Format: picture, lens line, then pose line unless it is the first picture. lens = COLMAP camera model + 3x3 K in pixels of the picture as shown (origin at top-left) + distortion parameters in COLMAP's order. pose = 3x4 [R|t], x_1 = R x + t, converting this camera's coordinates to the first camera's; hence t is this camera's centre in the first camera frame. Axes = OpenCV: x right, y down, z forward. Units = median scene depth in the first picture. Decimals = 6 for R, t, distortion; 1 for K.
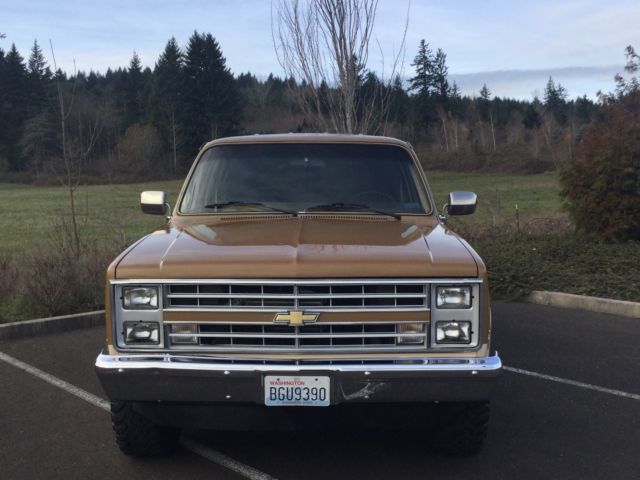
lens RADIAL K [[745.9, 0, 320.0], [0, 745.9, 240.0], [0, 0, 1]] dist [0.028838, 0.035552]
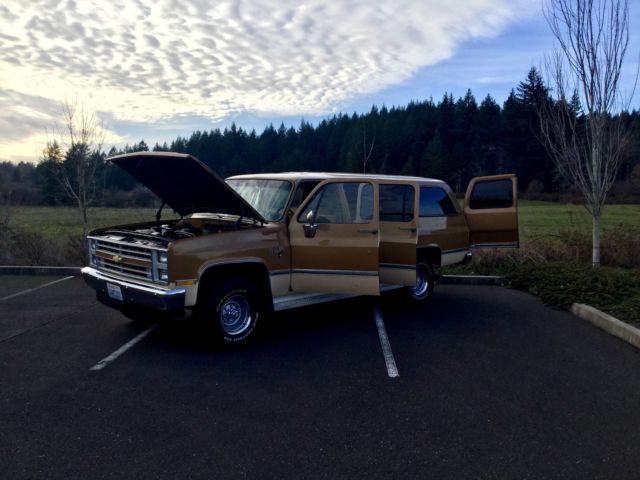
lens RADIAL K [[580.8, 0, 320.0], [0, 580.8, 240.0], [0, 0, 1]] dist [0.096289, -0.148328]
pose [[0.691637, 0.075299, -0.718310, 1.600730], [-0.082632, 0.996270, 0.024874, -0.043961], [0.717503, 0.042152, 0.695279, 0.212302]]
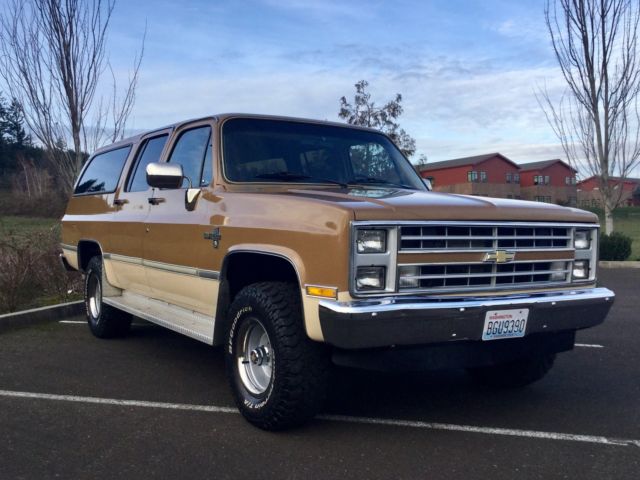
lens RADIAL K [[679.2, 0, 309.9], [0, 679.2, 251.5], [0, 0, 1]] dist [0.148676, -0.310912]
pose [[0.838625, -0.008962, 0.544635, -0.787575], [0.035188, 0.998667, -0.037750, 0.122128], [-0.543571, 0.050822, 0.837823, 0.311213]]
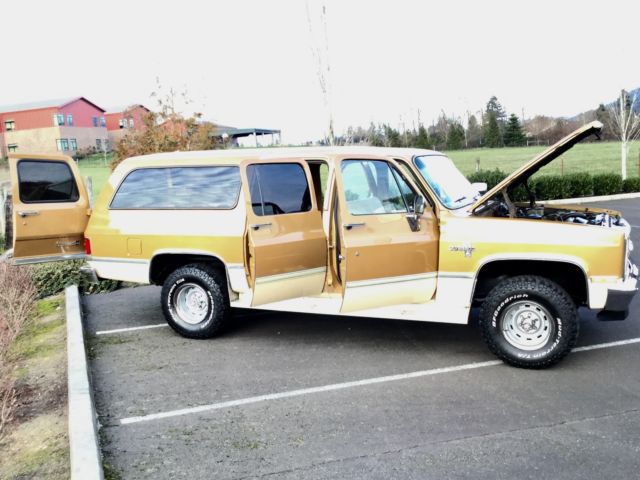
lens RADIAL K [[679.2, 0, 309.9], [0, 679.2, 251.5], [0, 0, 1]] dist [0.148676, -0.310912]
pose [[0.375951, -0.131325, 0.917287, -1.922314], [0.115150, 0.988855, 0.094377, -0.138429], [-0.919457, 0.070144, 0.386883, 1.051932]]
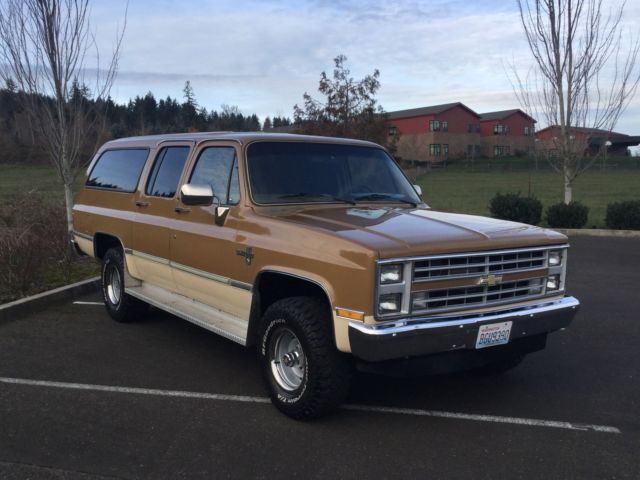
lens RADIAL K [[679.2, 0, 309.9], [0, 679.2, 251.5], [0, 0, 1]] dist [0.148676, -0.310912]
pose [[0.806103, -0.051926, 0.589493, -0.983627], [0.032875, 0.998534, 0.043002, -0.008693], [-0.590862, -0.015285, 0.806628, 0.206391]]
